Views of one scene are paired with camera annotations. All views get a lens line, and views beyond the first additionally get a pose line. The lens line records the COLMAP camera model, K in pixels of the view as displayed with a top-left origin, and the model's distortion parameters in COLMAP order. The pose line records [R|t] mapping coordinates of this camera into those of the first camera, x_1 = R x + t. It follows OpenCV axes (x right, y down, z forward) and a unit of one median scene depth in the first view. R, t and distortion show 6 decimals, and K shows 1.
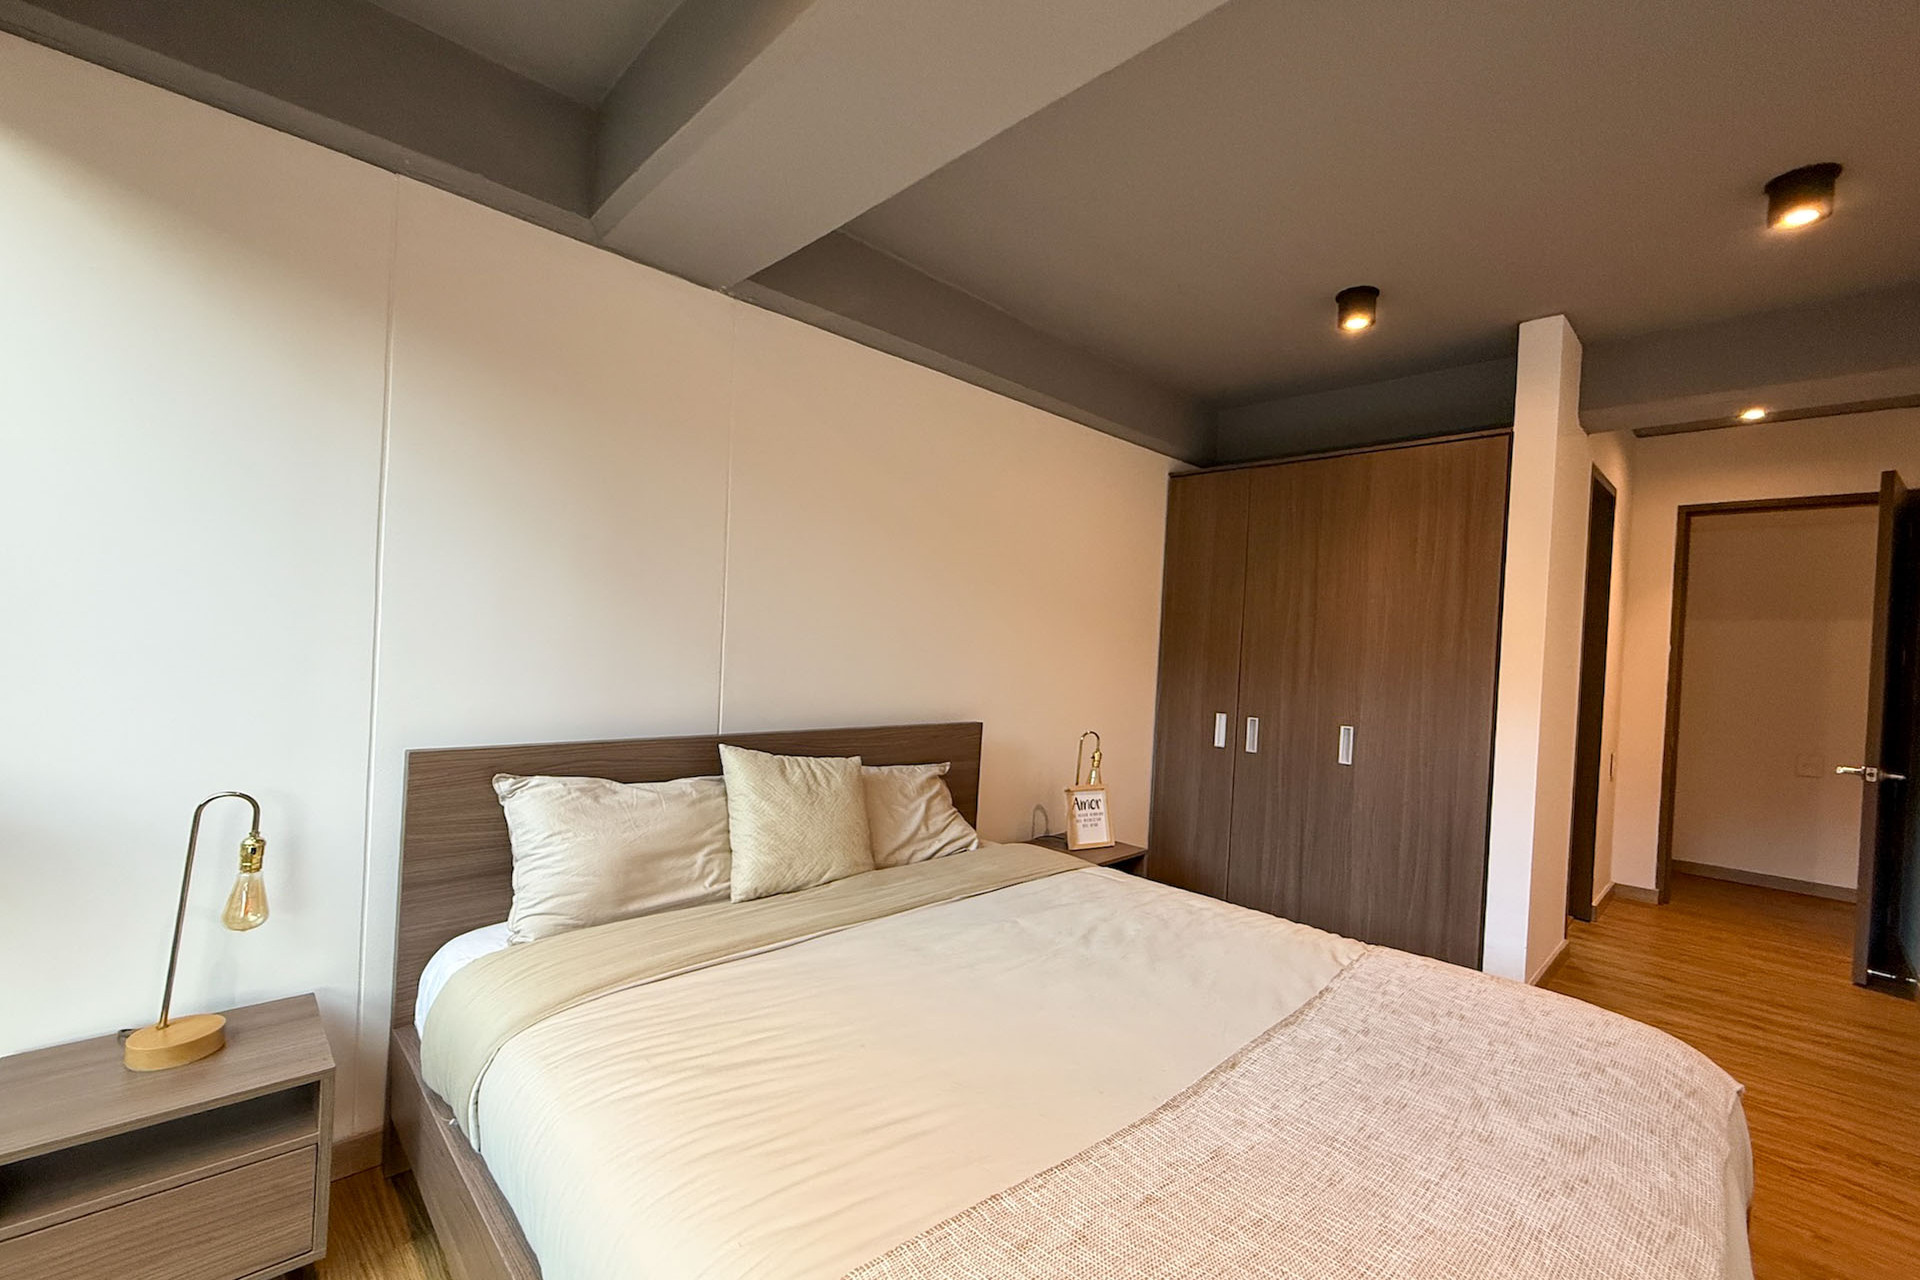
lens RADIAL K [[800.7, 0, 957.0], [0, 800.7, 649.9], [0, 0, 1]] dist [0.003210, 0.000115]
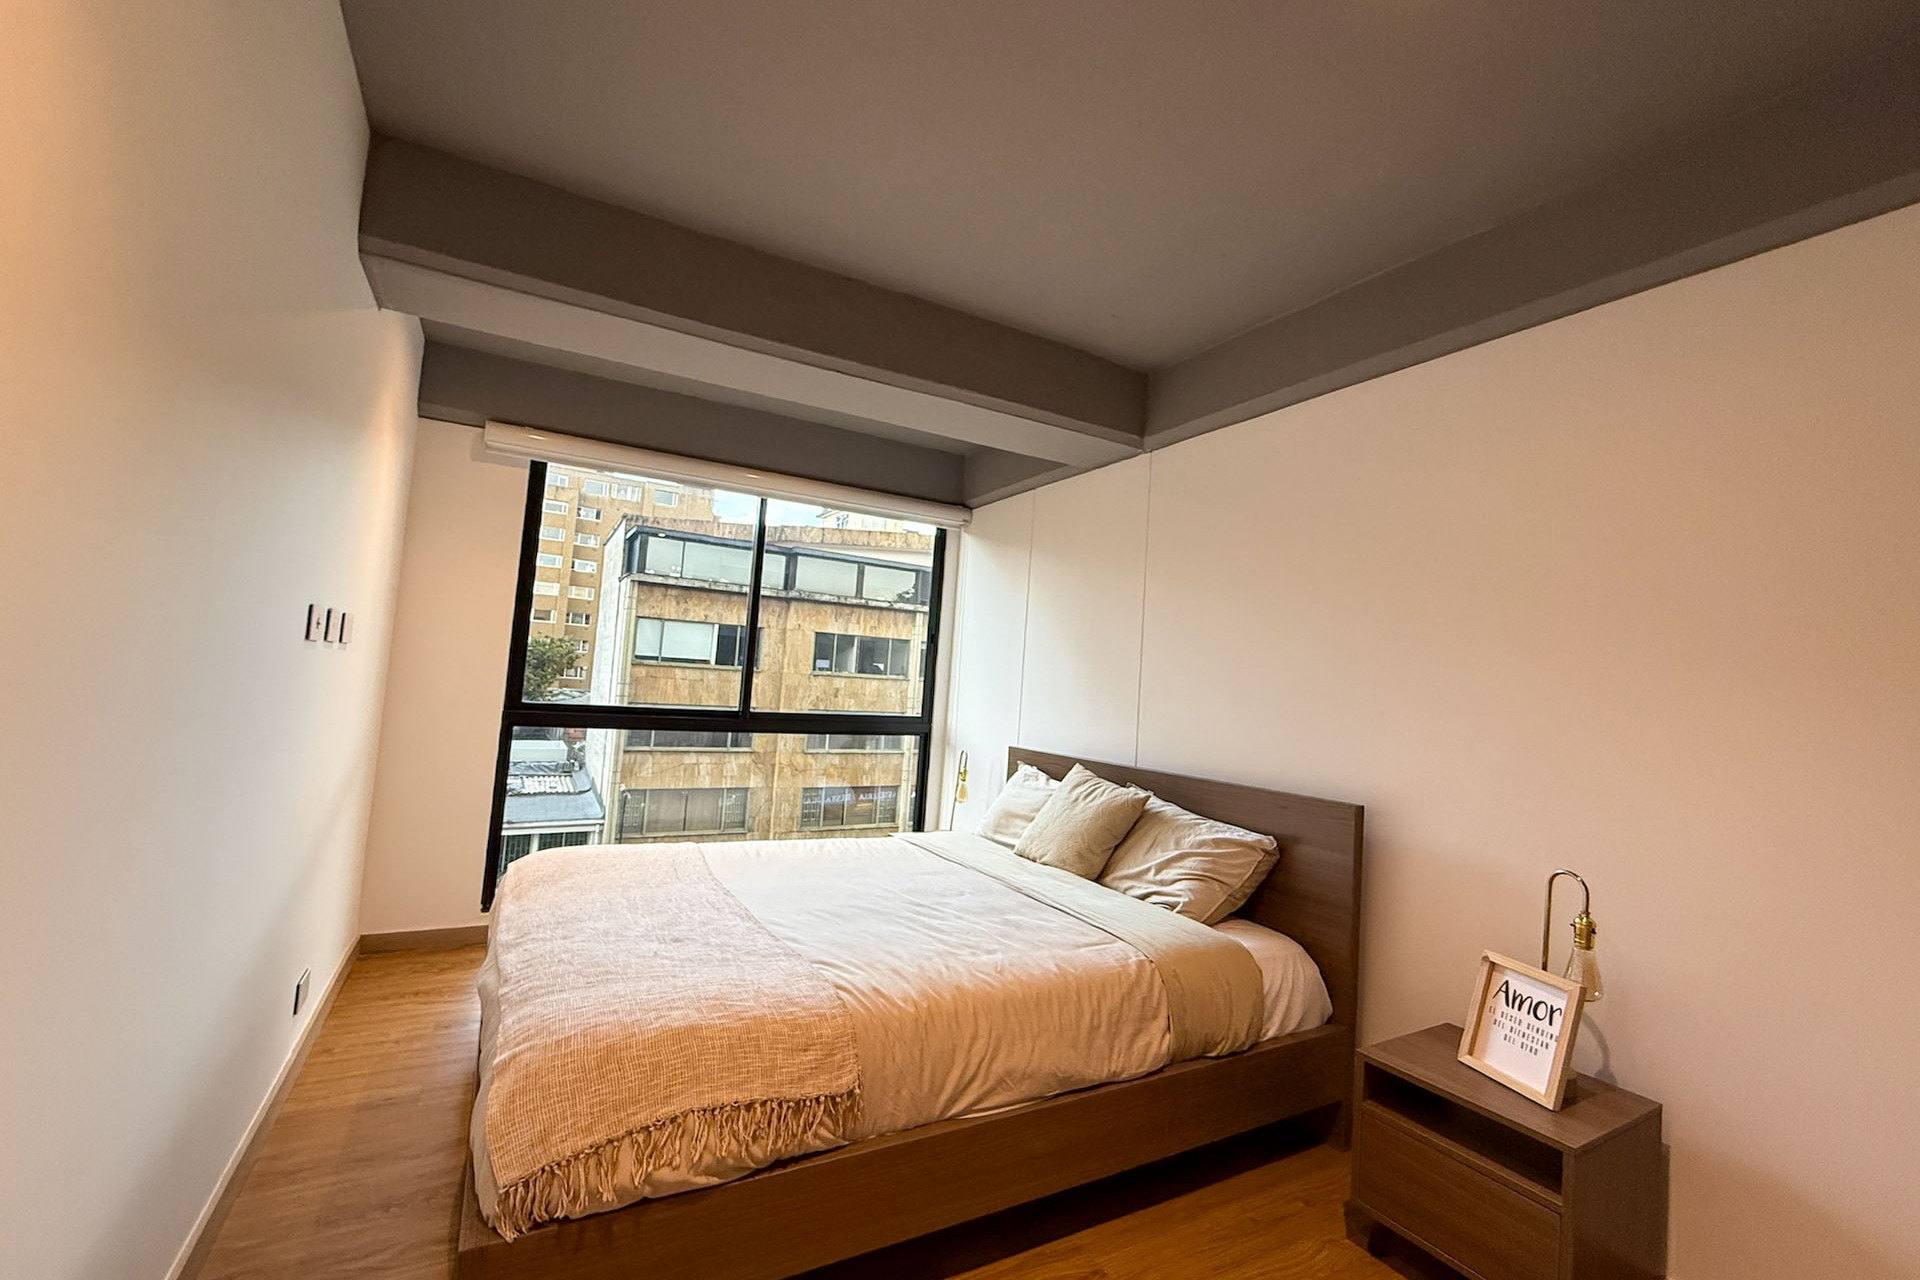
lens RADIAL K [[769.2, 0, 952.9], [0, 769.2, 641.8], [0, 0, 1]] dist [0.001418, -0.000085]
pose [[-0.242057, -0.107565, -0.964281, 1.232209], [-0.068629, 0.993245, -0.093569, 0.043782], [0.967832, 0.043528, -0.247803, 1.186234]]
